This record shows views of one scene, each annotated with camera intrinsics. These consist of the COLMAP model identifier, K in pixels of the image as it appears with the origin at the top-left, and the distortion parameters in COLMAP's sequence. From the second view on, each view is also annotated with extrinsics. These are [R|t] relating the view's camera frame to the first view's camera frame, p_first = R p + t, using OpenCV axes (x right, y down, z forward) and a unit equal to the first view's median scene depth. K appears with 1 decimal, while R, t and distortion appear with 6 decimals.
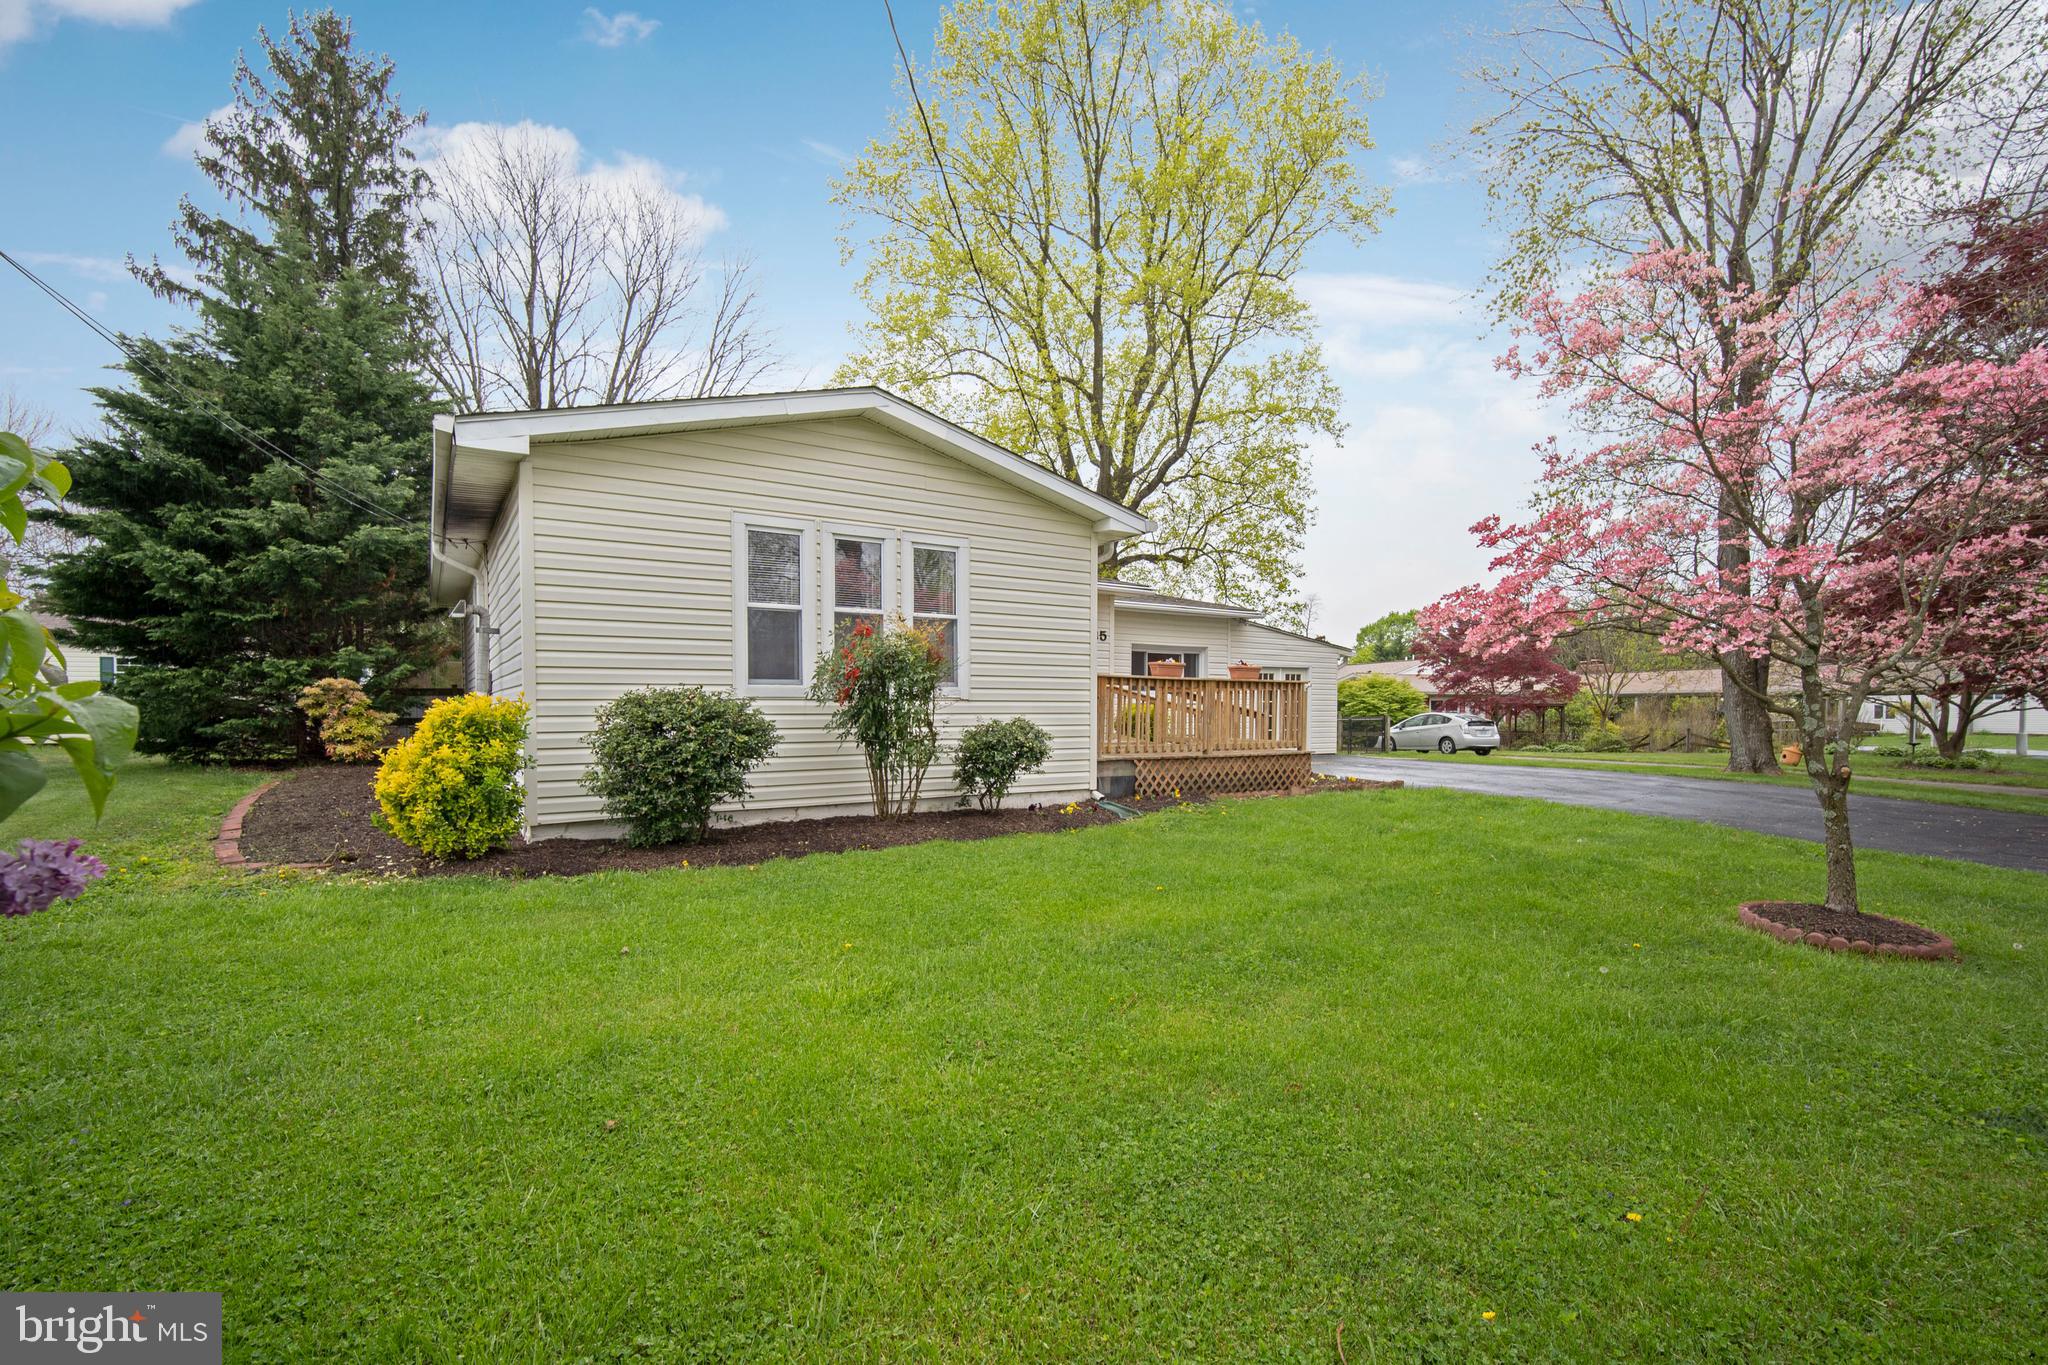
lens RADIAL K [[903.2, 0, 1017.3], [0, 903.2, 728.9], [0, 0, 1]] dist [-0.002067, 0.000136]
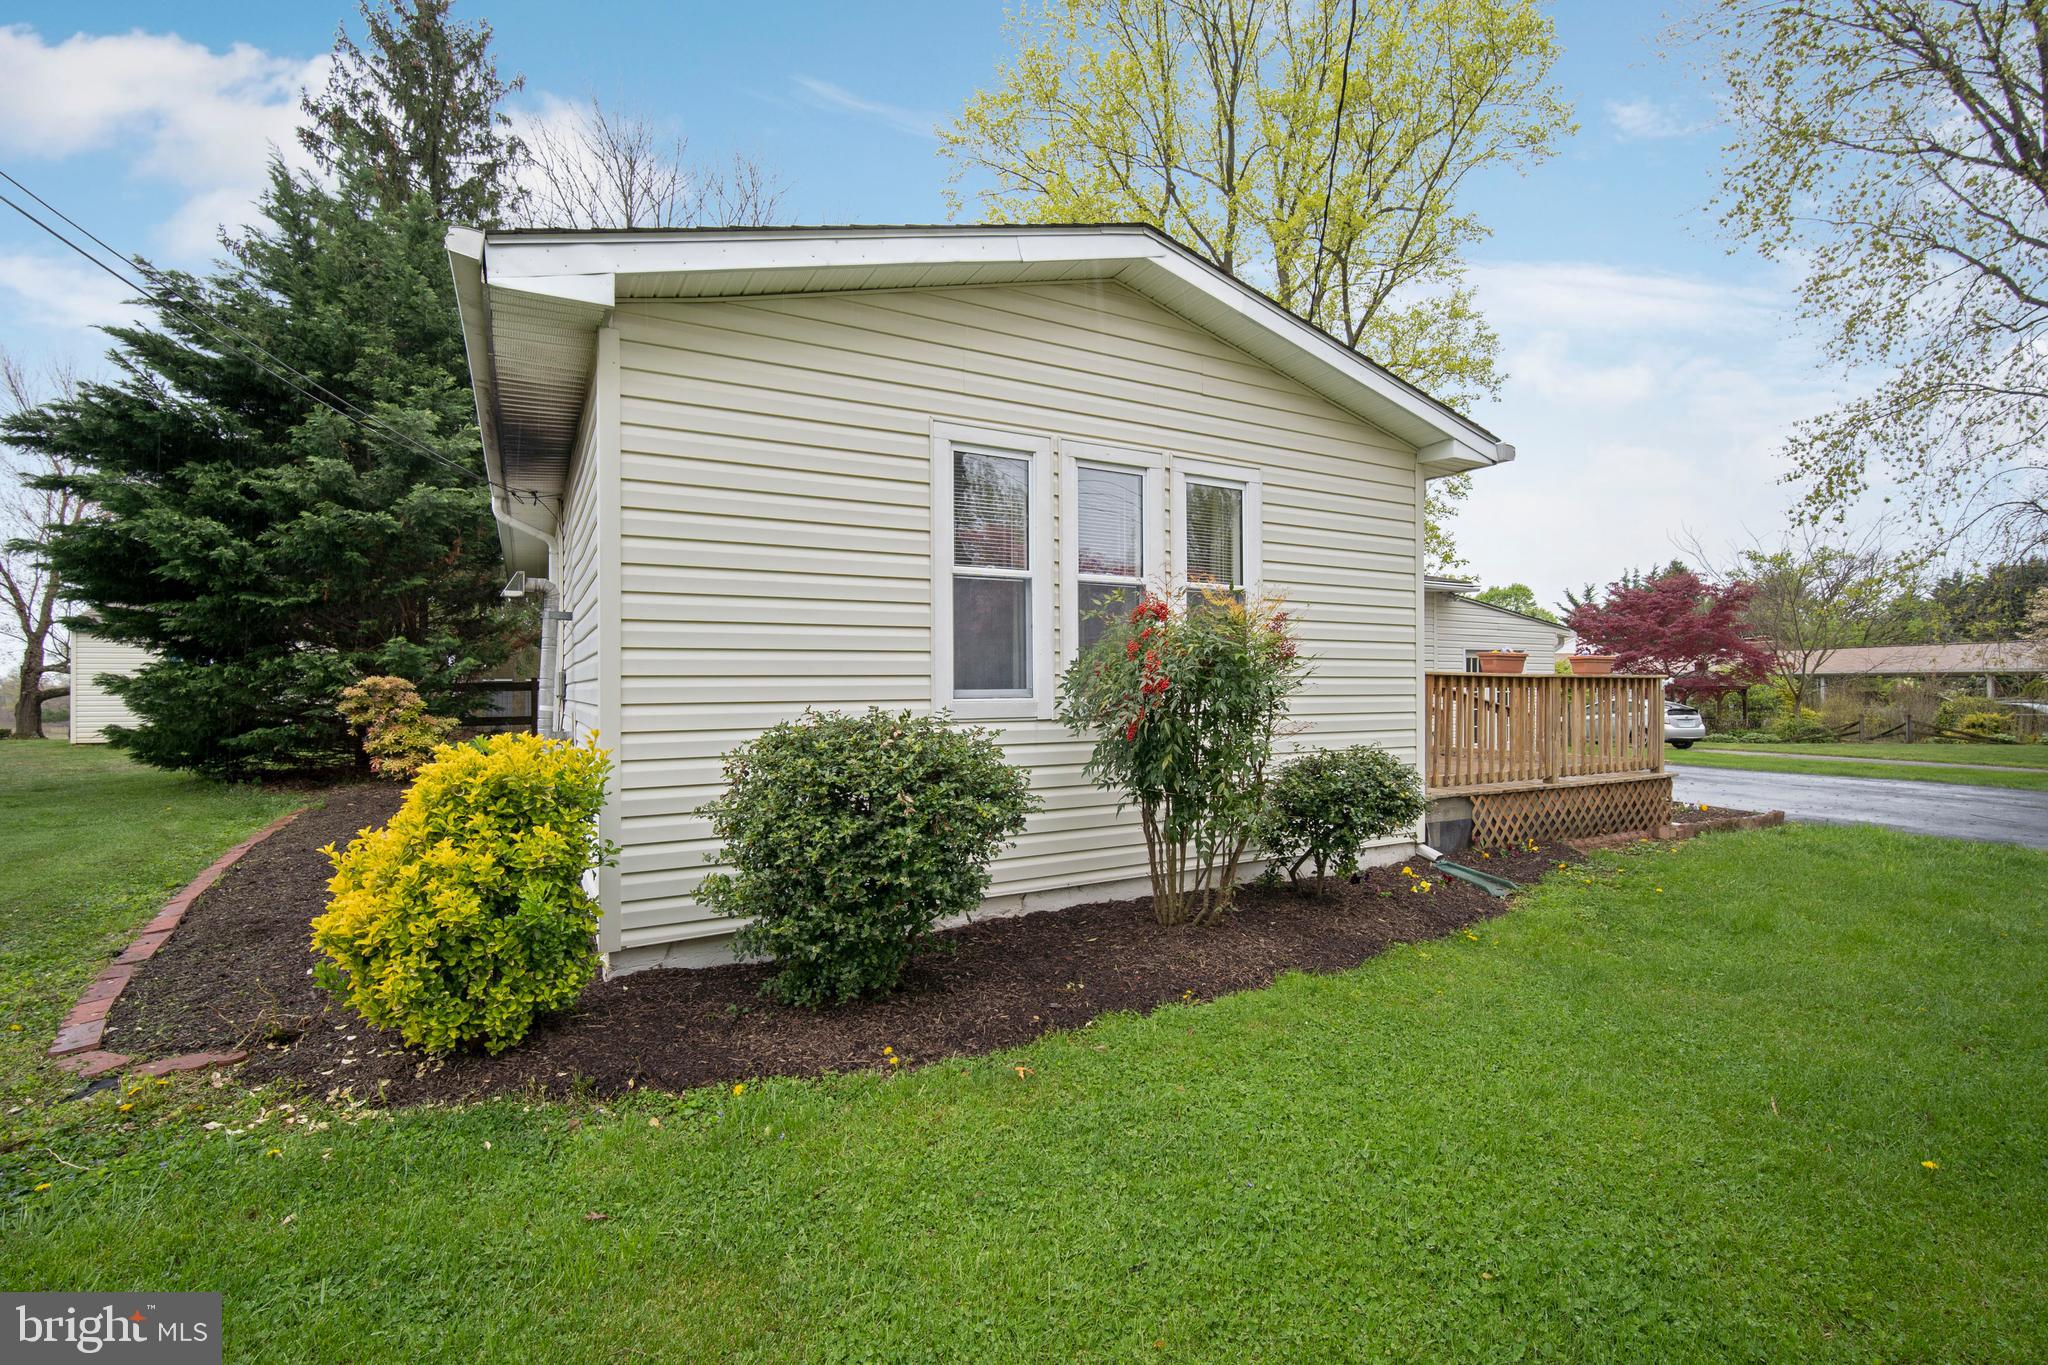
lens RADIAL K [[903.2, 0, 1024.9], [0, 903.2, 679.8], [0, 0, 1]] dist [-0.002067, 0.000136]
pose [[0.997247, -0.003793, -0.074048, -0.132690], [0.001464, 0.999503, -0.031492, -0.027807], [0.074131, 0.031297, 0.996757, 0.252569]]
